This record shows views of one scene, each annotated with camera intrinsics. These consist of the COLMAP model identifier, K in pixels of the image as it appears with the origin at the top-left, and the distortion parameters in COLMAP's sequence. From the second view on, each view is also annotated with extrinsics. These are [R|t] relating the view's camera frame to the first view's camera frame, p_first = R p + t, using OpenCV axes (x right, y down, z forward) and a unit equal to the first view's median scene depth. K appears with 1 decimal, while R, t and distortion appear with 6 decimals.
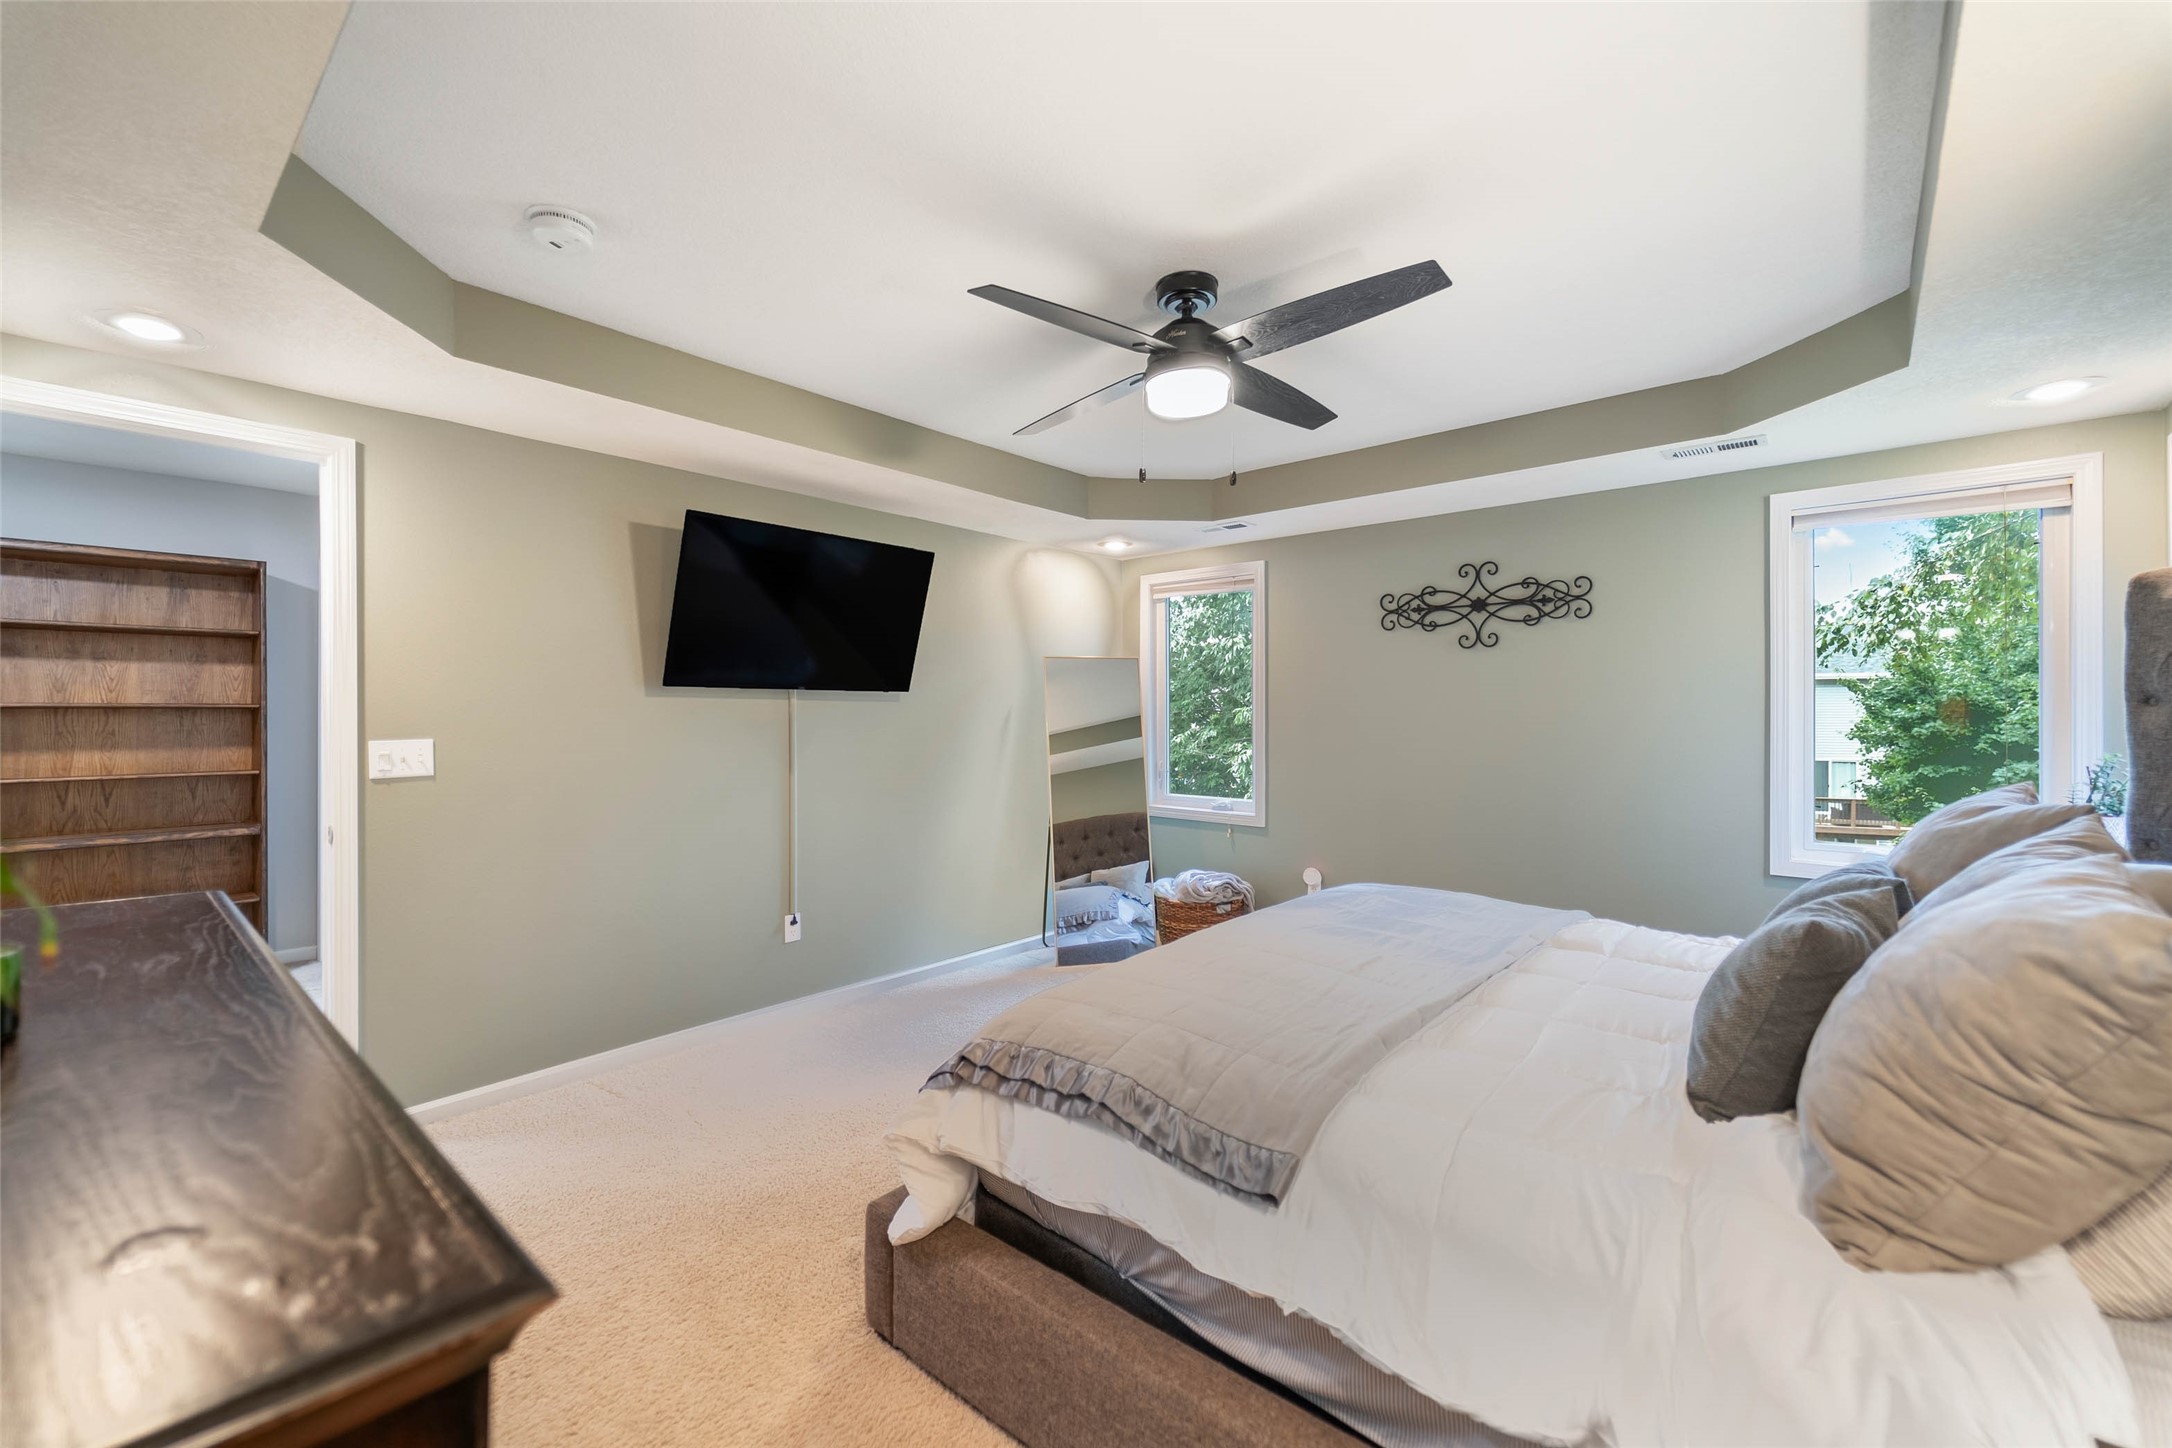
lens RADIAL K [[878.0, 0, 1076.4], [0, 878.0, 724.1], [0, 0, 1]] dist [0.000364, -0.000843]
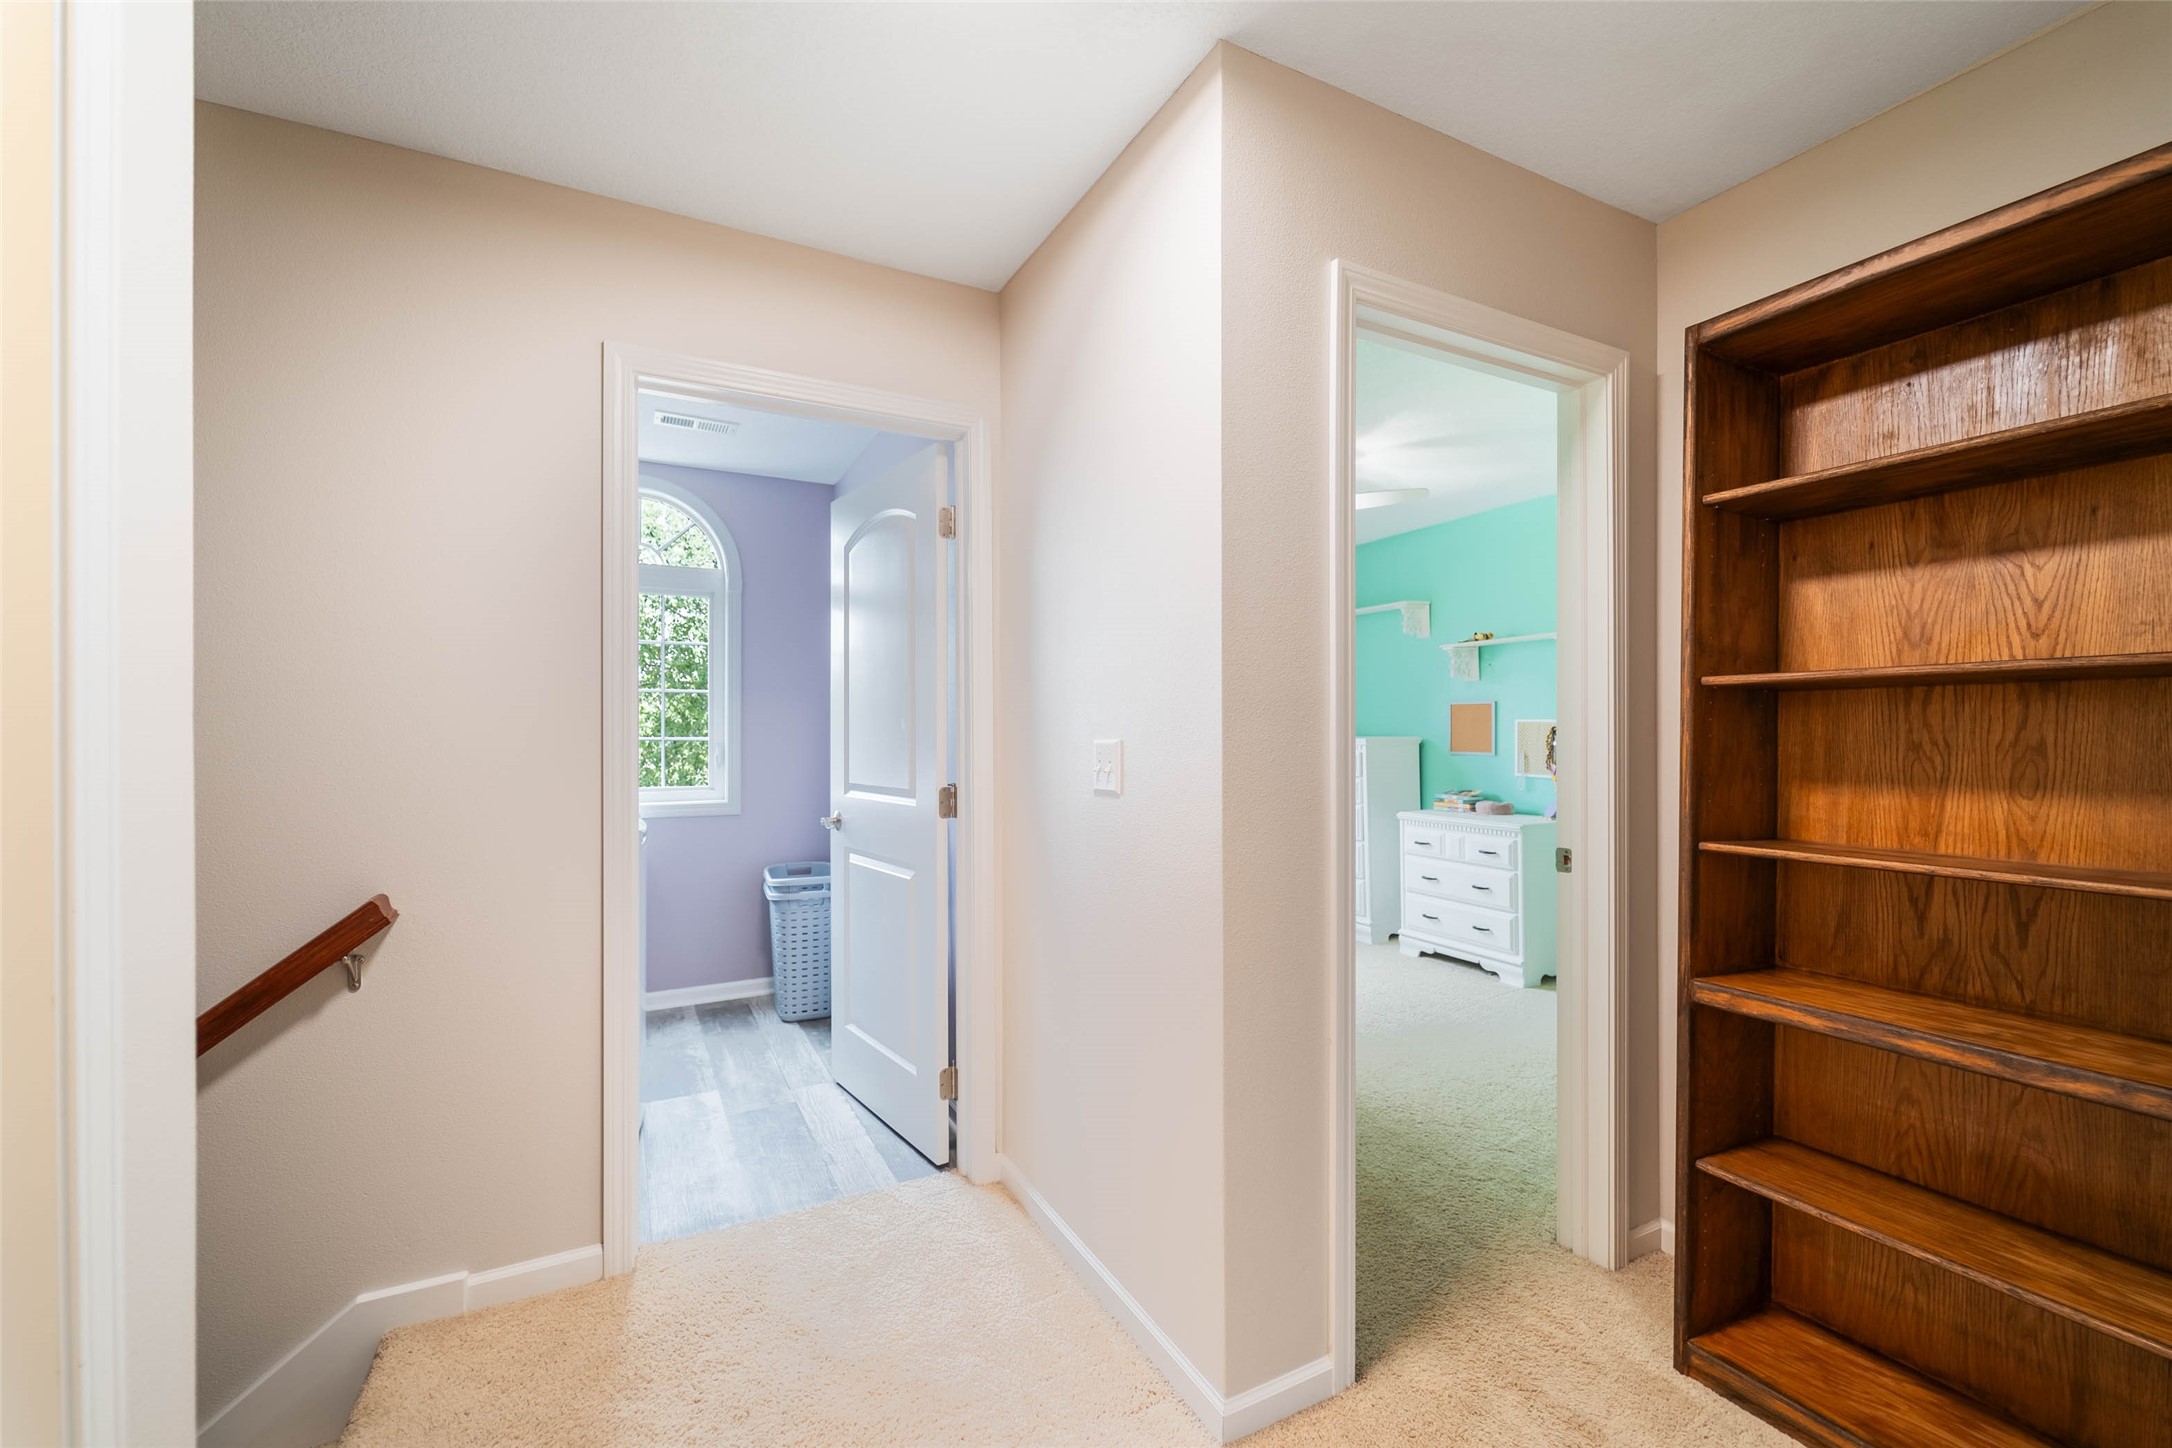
lens RADIAL K [[878.0, 0, 1076.4], [0, 878.0, 724.1], [0, 0, 1]] dist [0.000364, -0.000843]
pose [[-0.364086, 0.001692, -0.931364, -0.607652], [-0.003797, 0.999987, 0.003301, 0.000371], [0.931358, 0.004738, -0.364075, 0.754861]]
